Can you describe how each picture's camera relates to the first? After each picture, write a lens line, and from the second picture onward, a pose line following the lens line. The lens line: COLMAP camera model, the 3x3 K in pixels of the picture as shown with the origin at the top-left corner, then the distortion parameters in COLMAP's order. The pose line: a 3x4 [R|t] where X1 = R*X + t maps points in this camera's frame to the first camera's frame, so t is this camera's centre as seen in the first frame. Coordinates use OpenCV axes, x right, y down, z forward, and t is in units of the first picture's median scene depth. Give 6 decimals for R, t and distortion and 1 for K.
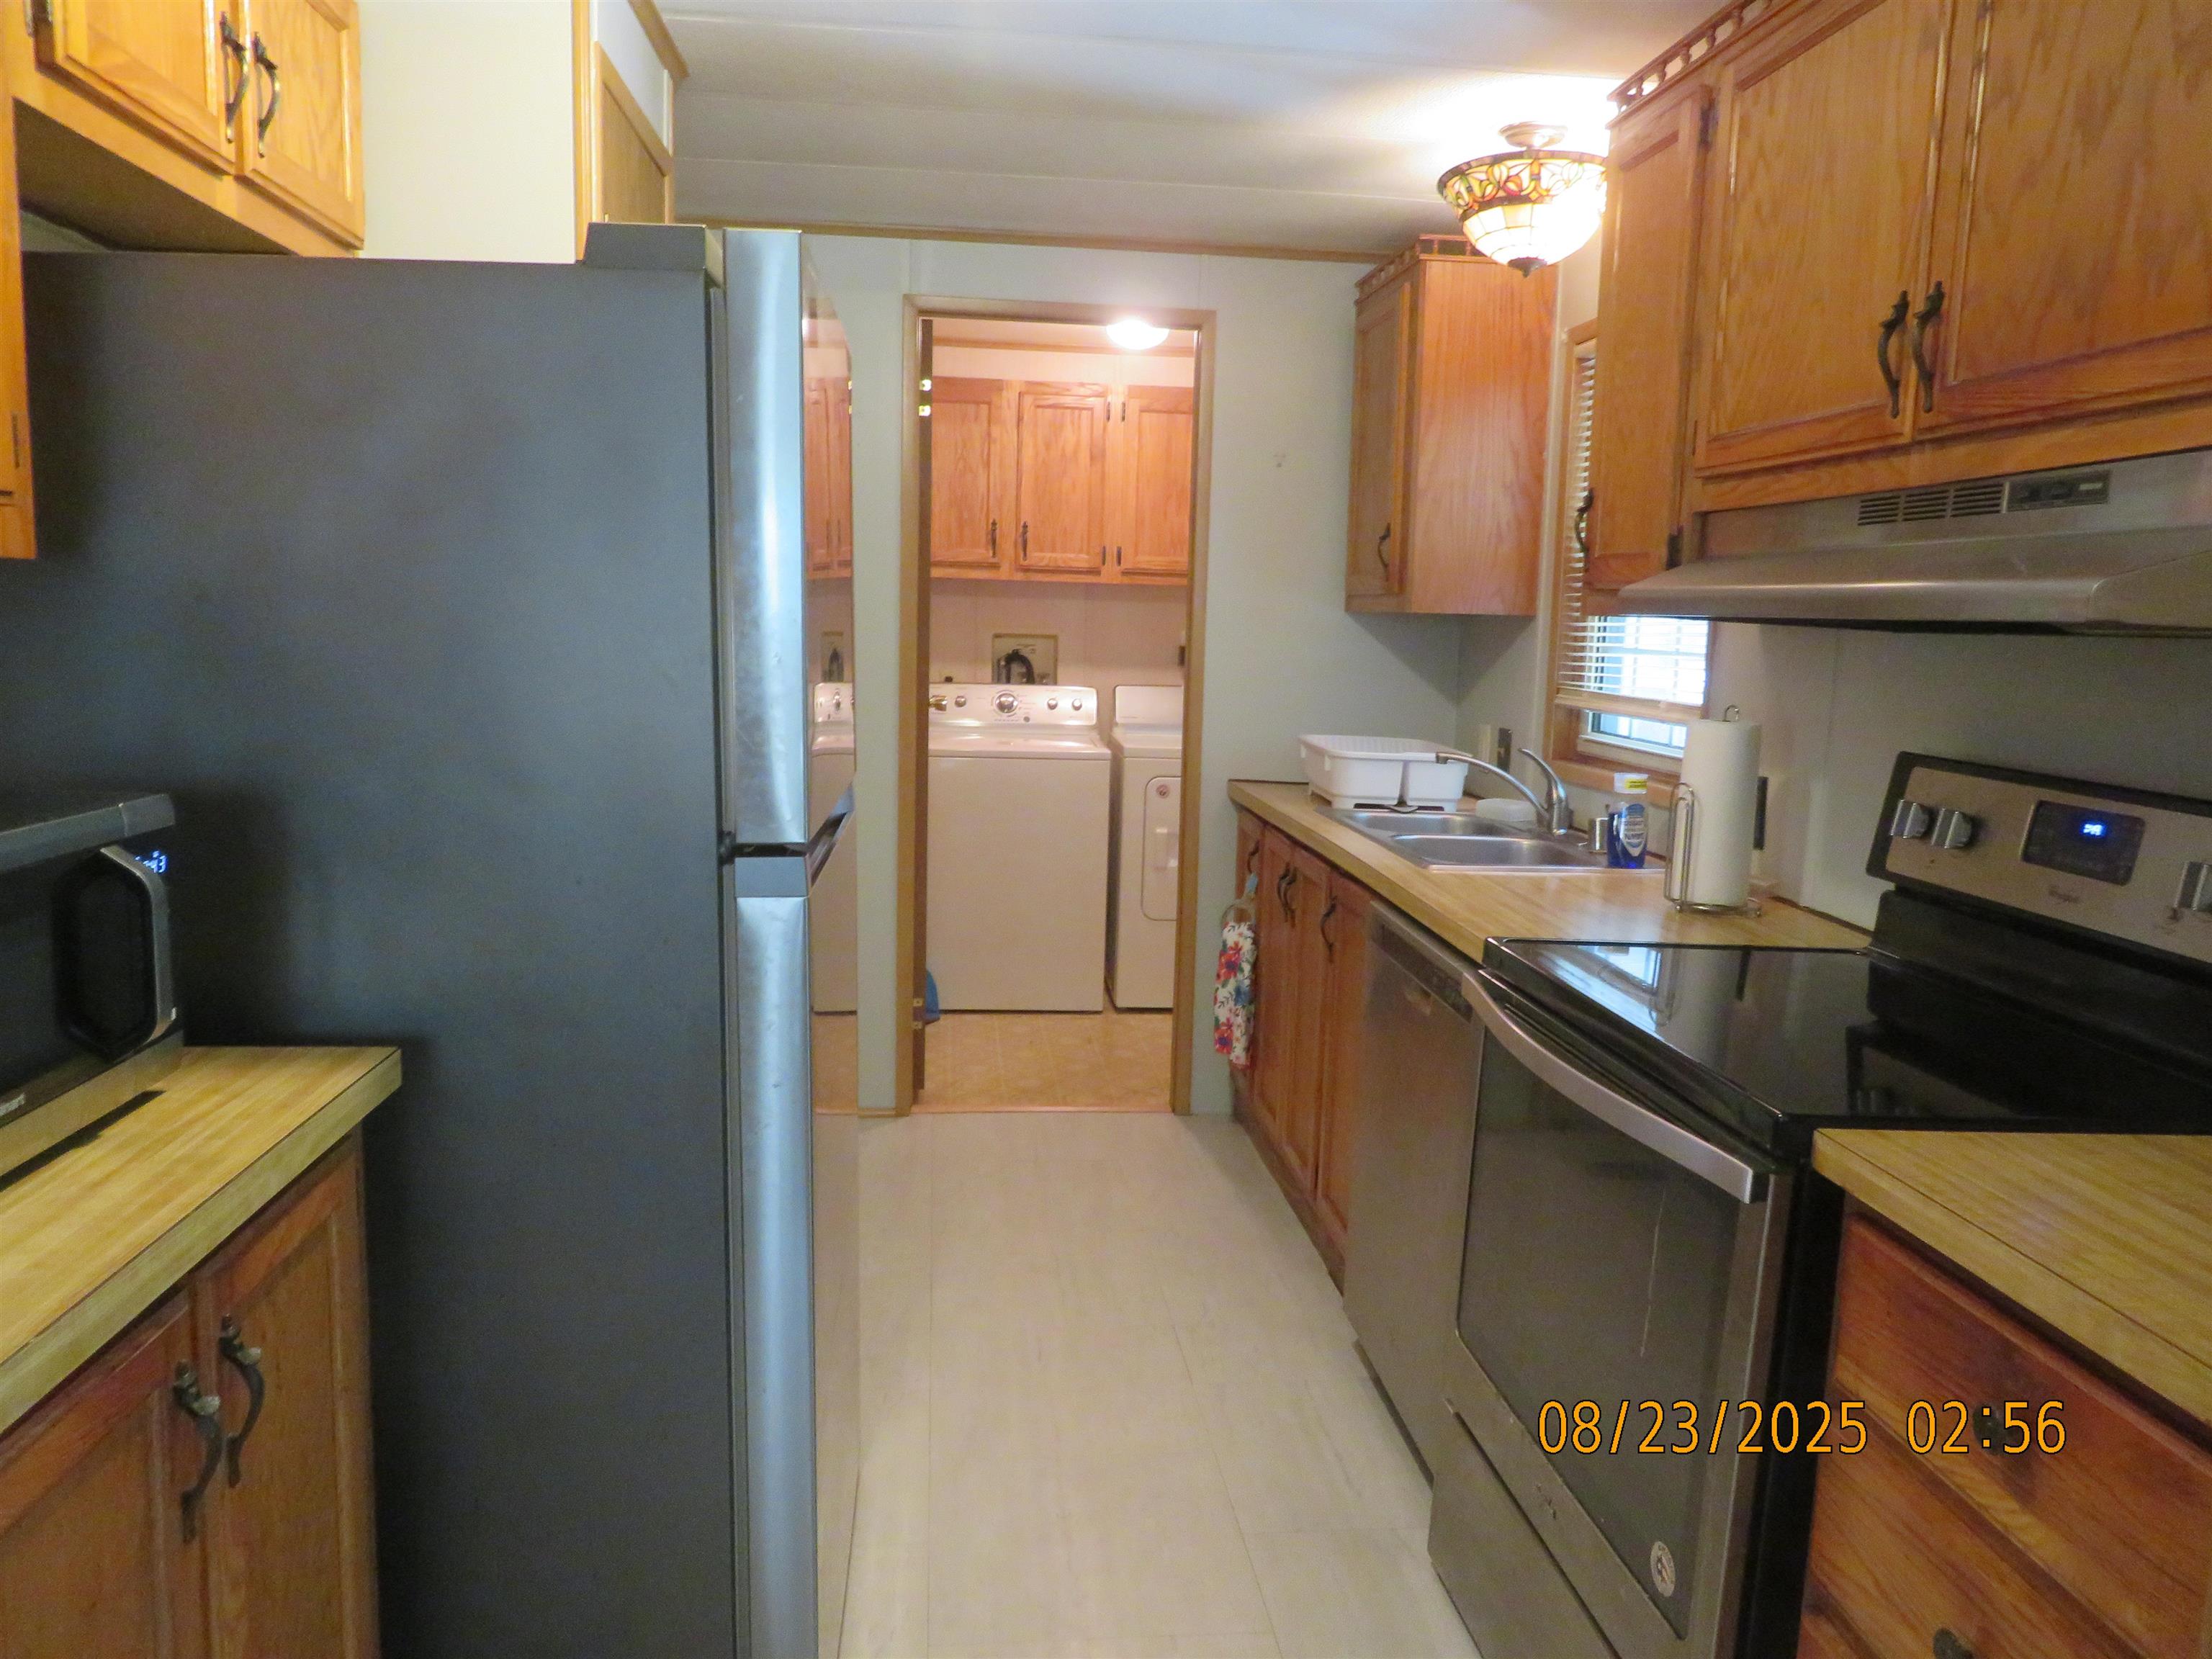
lens RADIAL K [[1586.1, 0, 1110.9], [0, 1586.1, 830.8], [0, 0, 1]] dist [-0.003629, -0.000931]
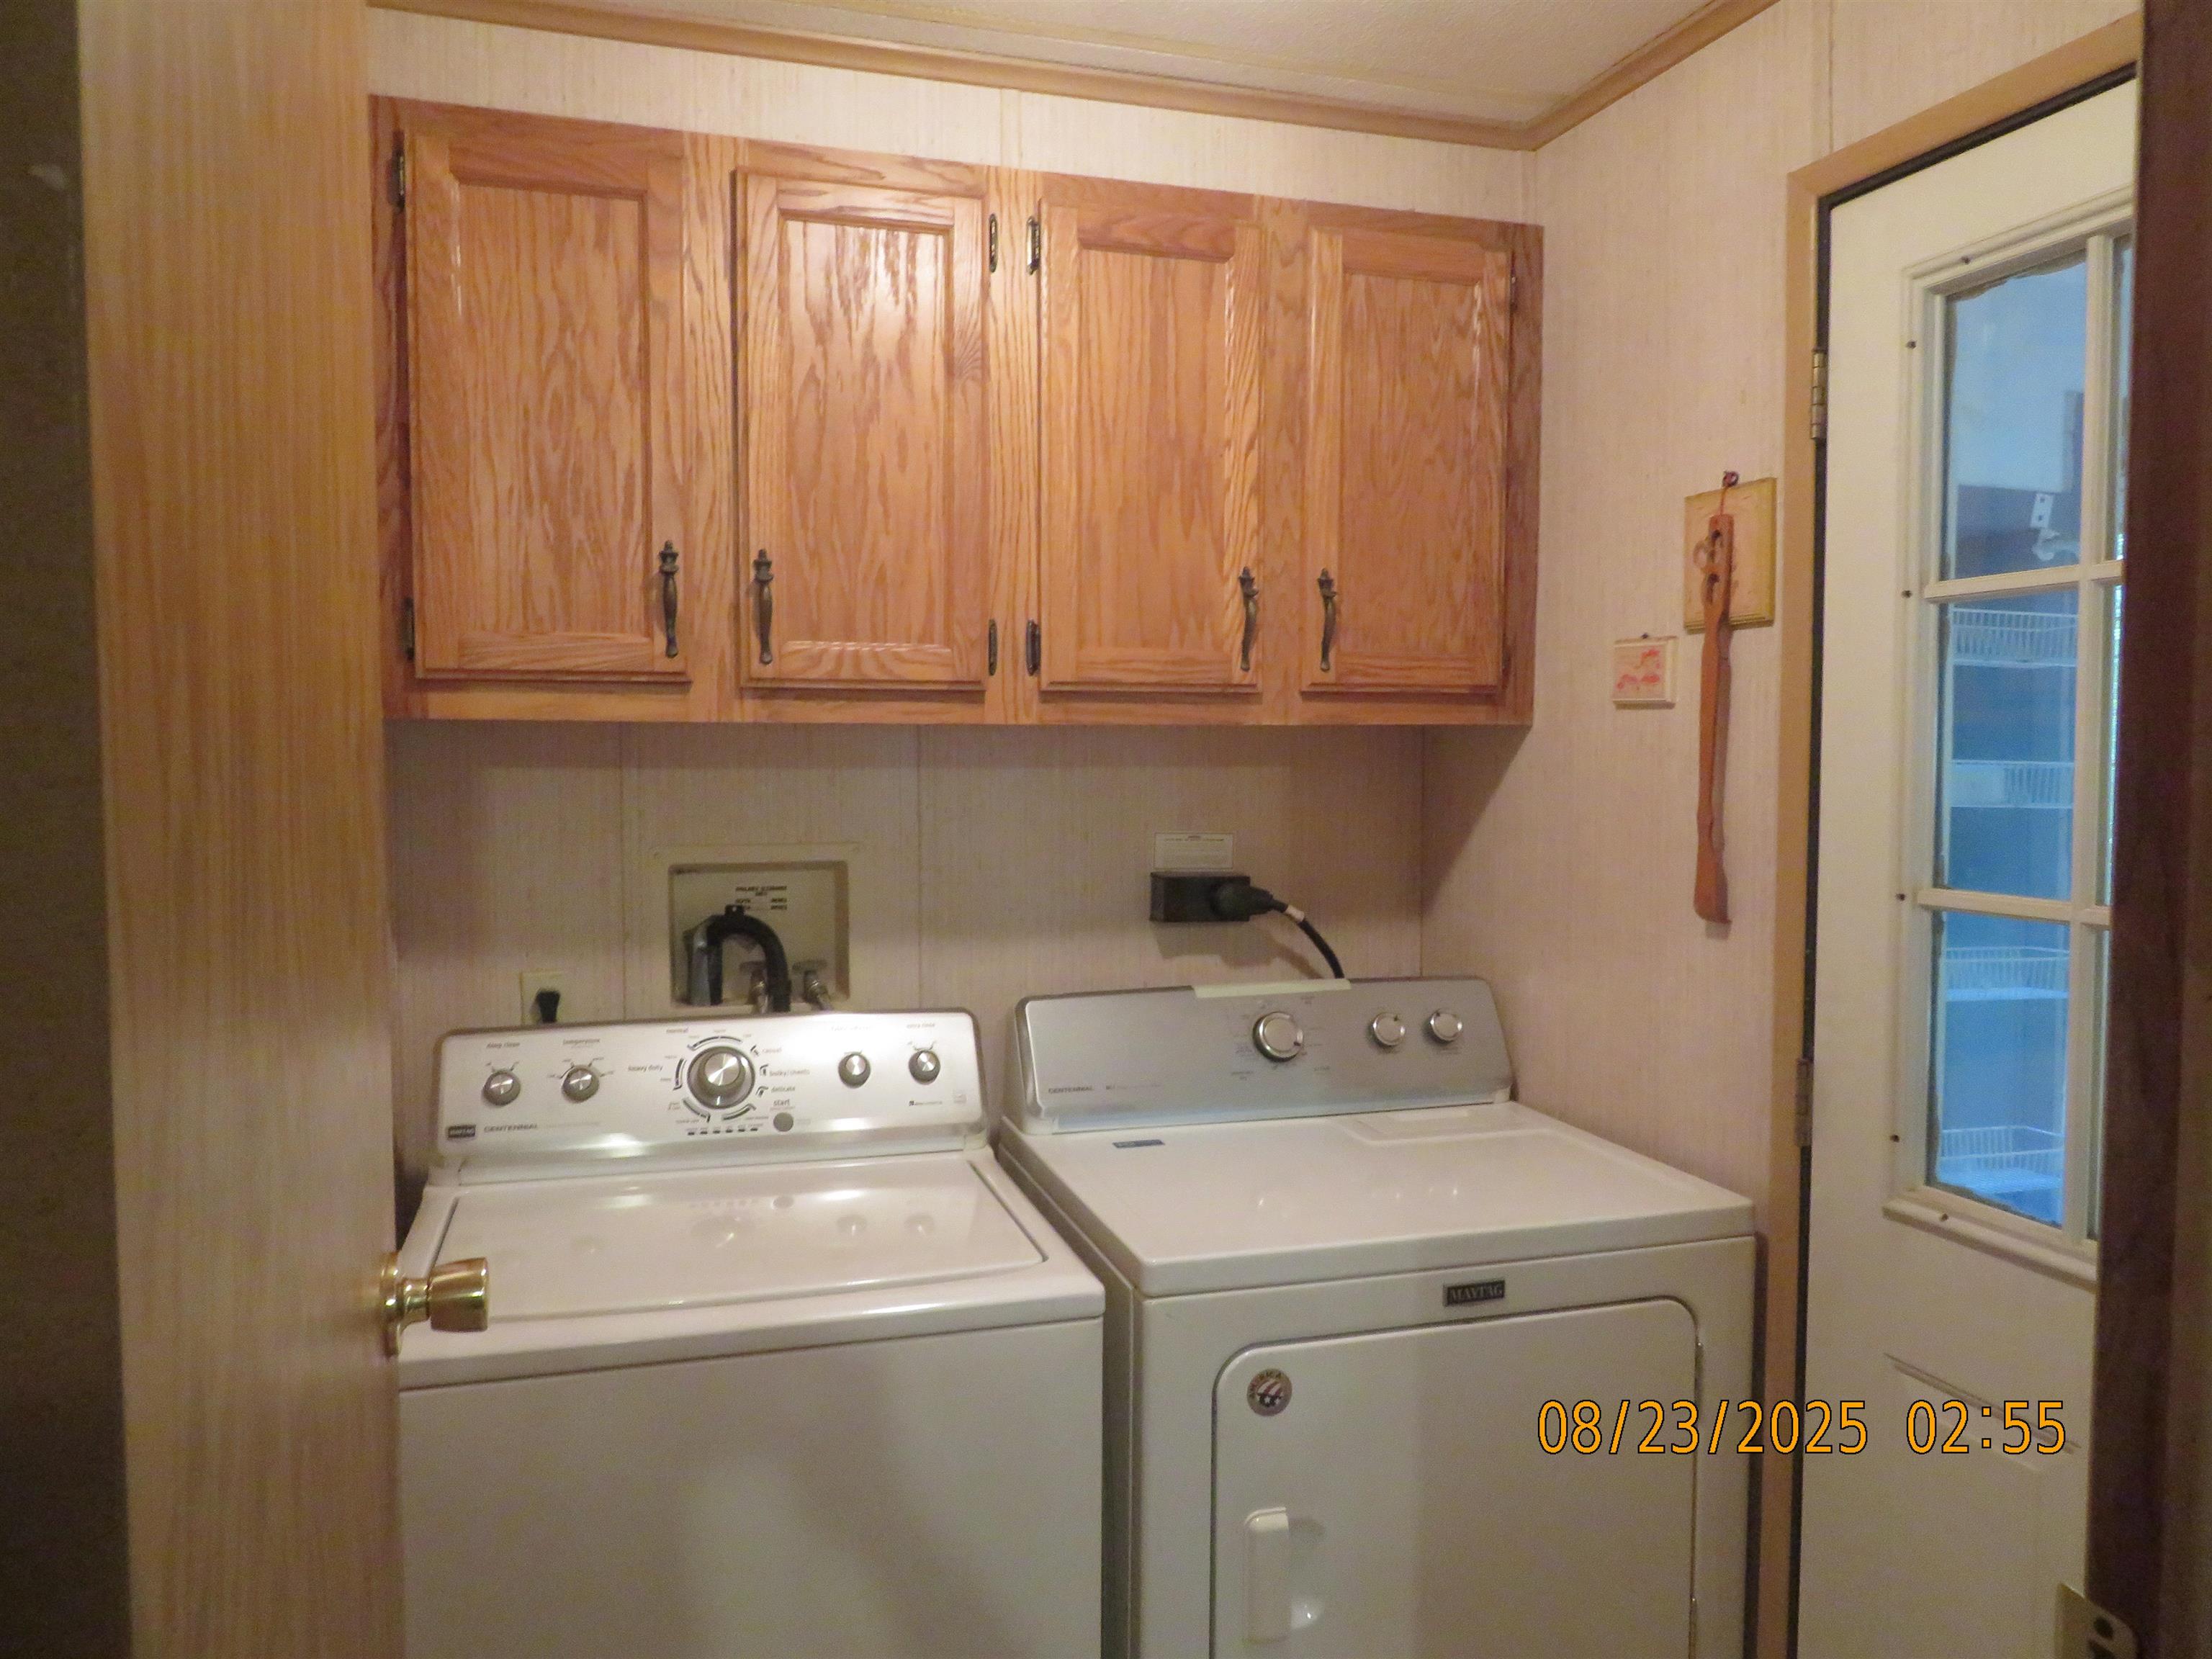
lens RADIAL K [[1586.1, 0, 1098.7], [0, 1586.1, 820.1], [0, 0, 1]] dist [-0.003629, -0.000931]
pose [[0.977727, -0.038202, 0.206377, -0.055504], [0.054861, 0.995627, -0.075609, -0.107524], [-0.202586, 0.085247, 0.975547, 0.656096]]
